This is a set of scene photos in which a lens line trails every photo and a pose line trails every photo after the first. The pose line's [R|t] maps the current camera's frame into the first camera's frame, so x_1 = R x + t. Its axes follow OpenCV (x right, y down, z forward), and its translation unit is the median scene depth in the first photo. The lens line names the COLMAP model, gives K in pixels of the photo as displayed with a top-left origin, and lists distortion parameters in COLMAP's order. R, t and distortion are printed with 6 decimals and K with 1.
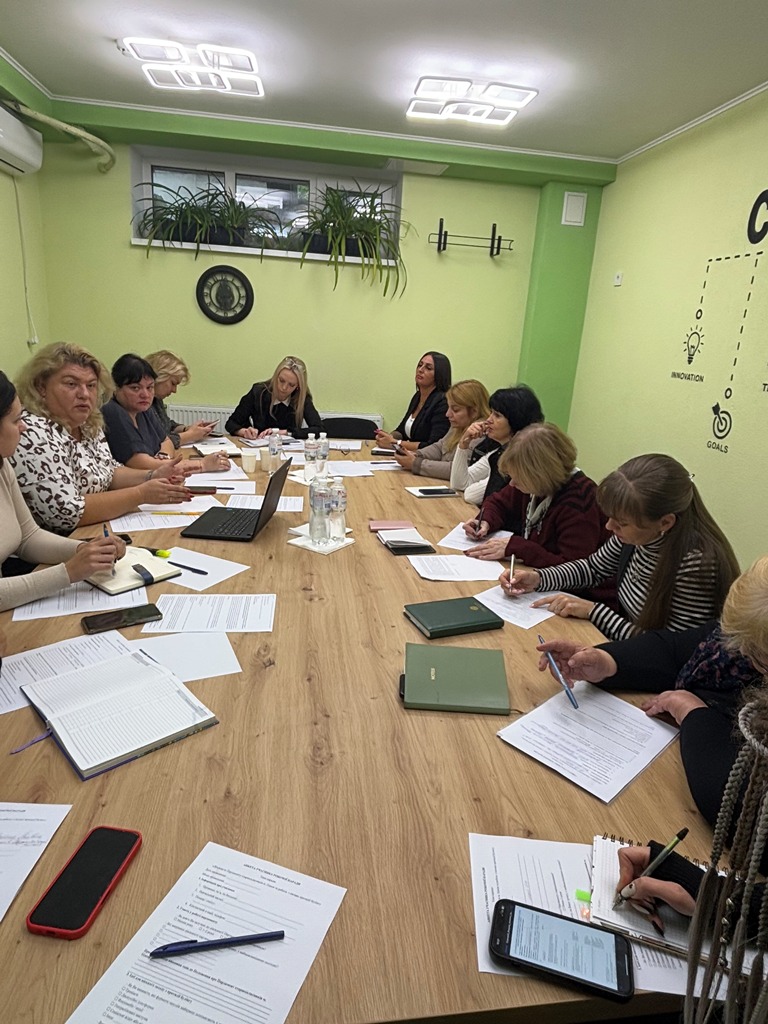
lens RADIAL K [[612.3, 0, 384.0], [0, 612.3, 512.0], [0, 0, 1]] dist [-0.005684, -0.000587]
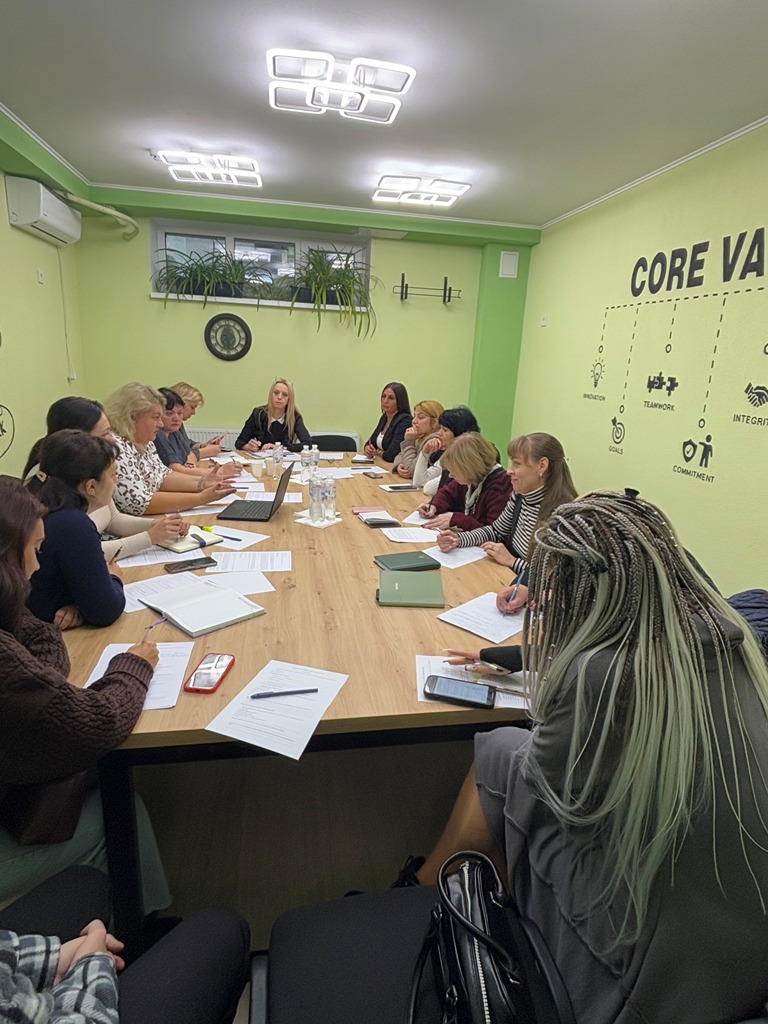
lens RADIAL K [[571.1, 0, 384.0], [0, 571.1, 512.0], [0, 0, 1]] dist [-0.000559, -0.000436]
pose [[0.998926, -0.025339, 0.038789, -0.002722], [0.026283, 0.999366, -0.024008, 0.047084], [-0.038156, 0.025001, 0.998959, -0.222239]]
